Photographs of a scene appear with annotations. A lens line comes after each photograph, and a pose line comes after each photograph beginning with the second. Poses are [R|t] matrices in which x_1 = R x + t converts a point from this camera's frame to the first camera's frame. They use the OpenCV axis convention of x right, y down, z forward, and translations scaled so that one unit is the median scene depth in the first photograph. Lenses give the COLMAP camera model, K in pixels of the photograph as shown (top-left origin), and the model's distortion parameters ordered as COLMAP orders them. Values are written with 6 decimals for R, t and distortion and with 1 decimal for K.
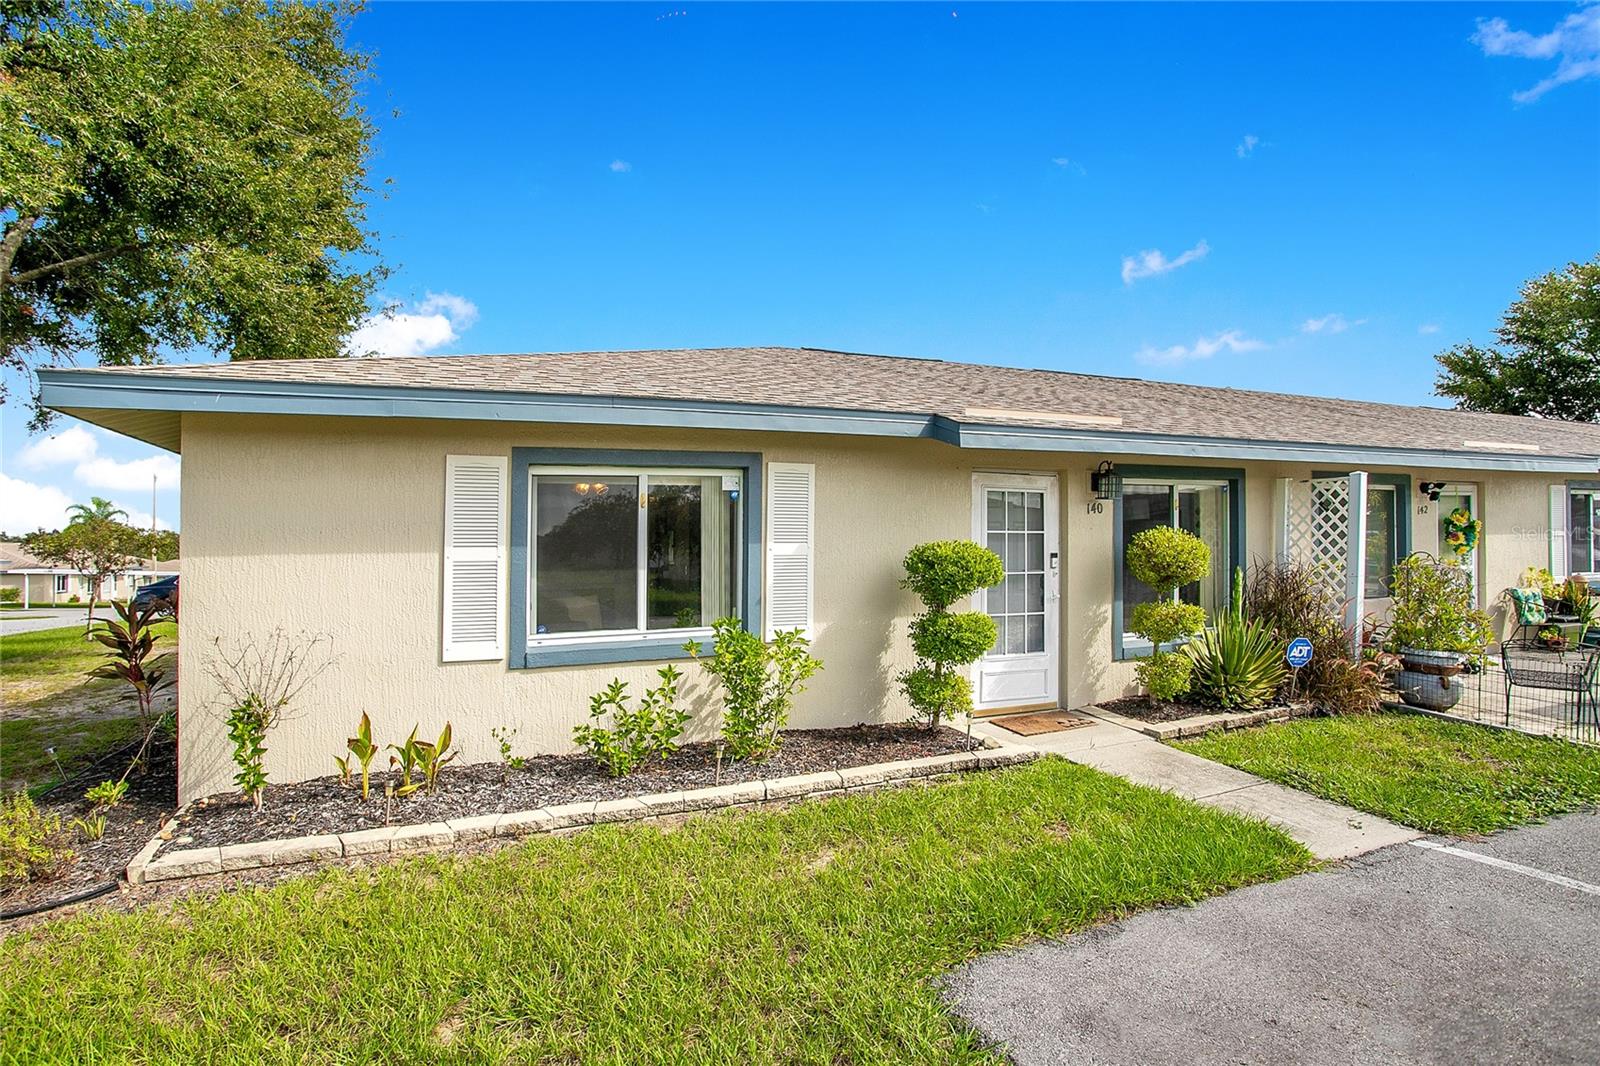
lens RADIAL K [[801.0, 0, 806.1], [0, 801.0, 536.0], [0, 0, 1]] dist [-0.075841, 0.039801]
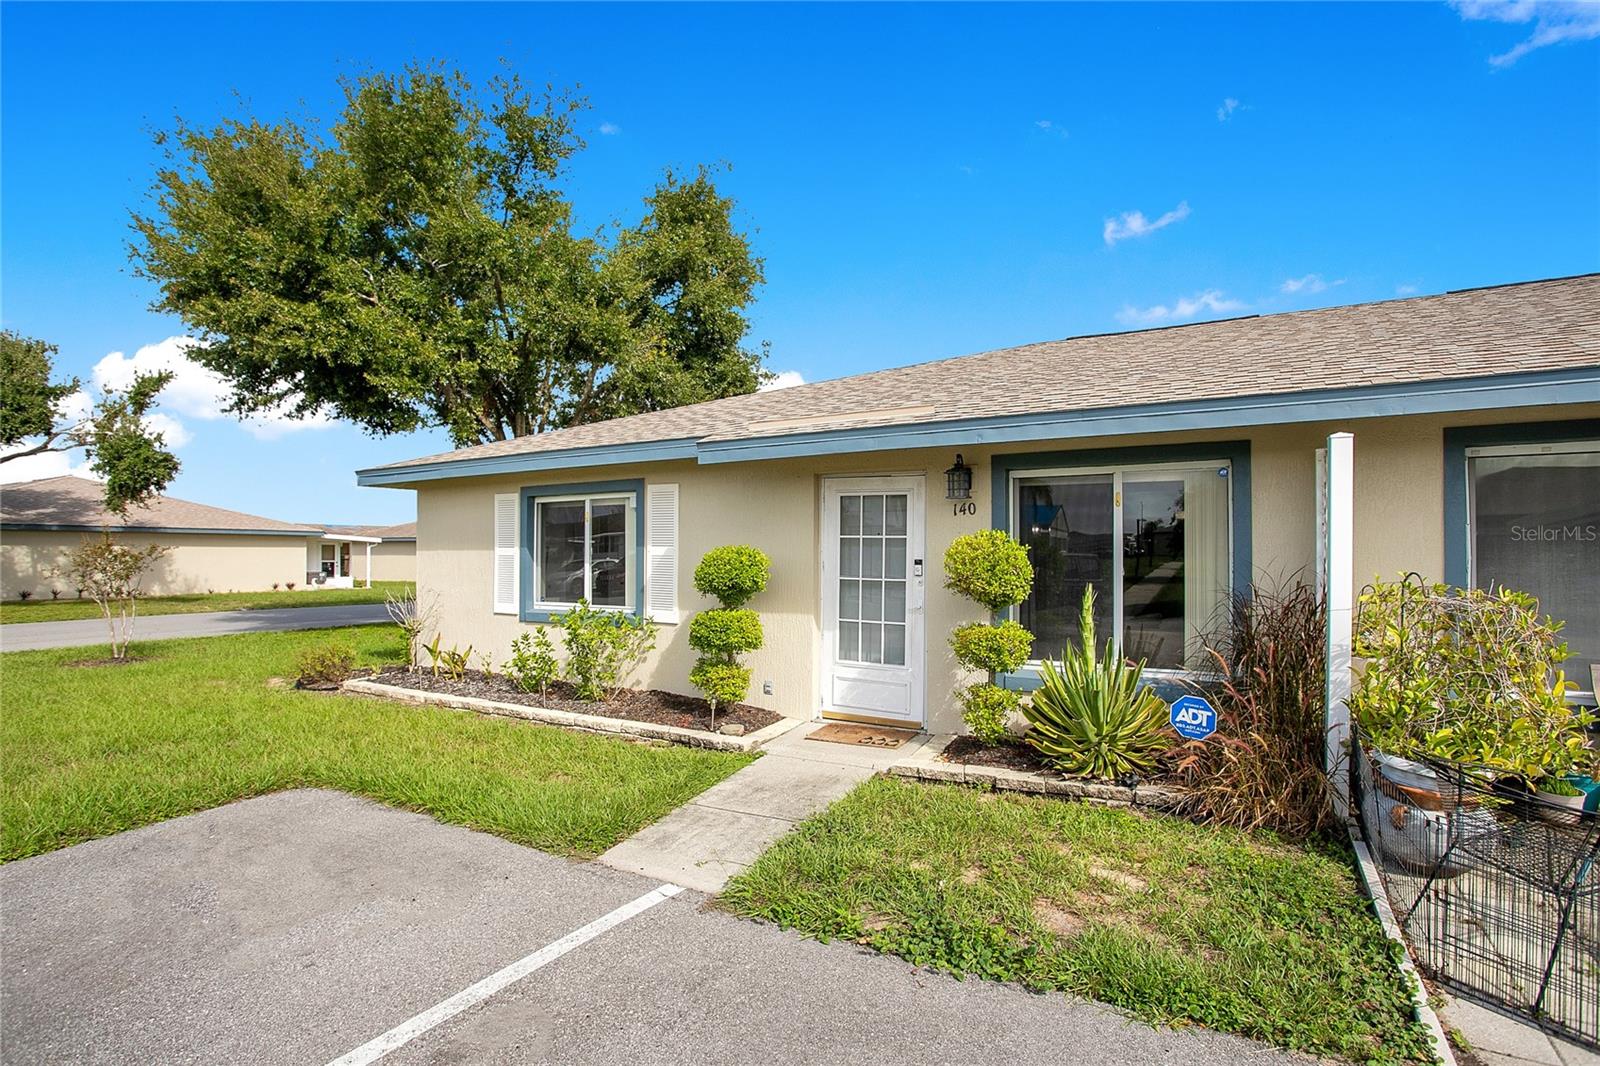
lens RADIAL K [[801.0, 0, 806.1], [0, 801.0, 536.0], [0, 0, 1]] dist [-0.075841, 0.039801]
pose [[0.612906, -0.000835, -0.790155, 1.148886], [0.005475, 0.999980, 0.003191, -0.011114], [0.790137, -0.006282, 0.612898, 0.399392]]
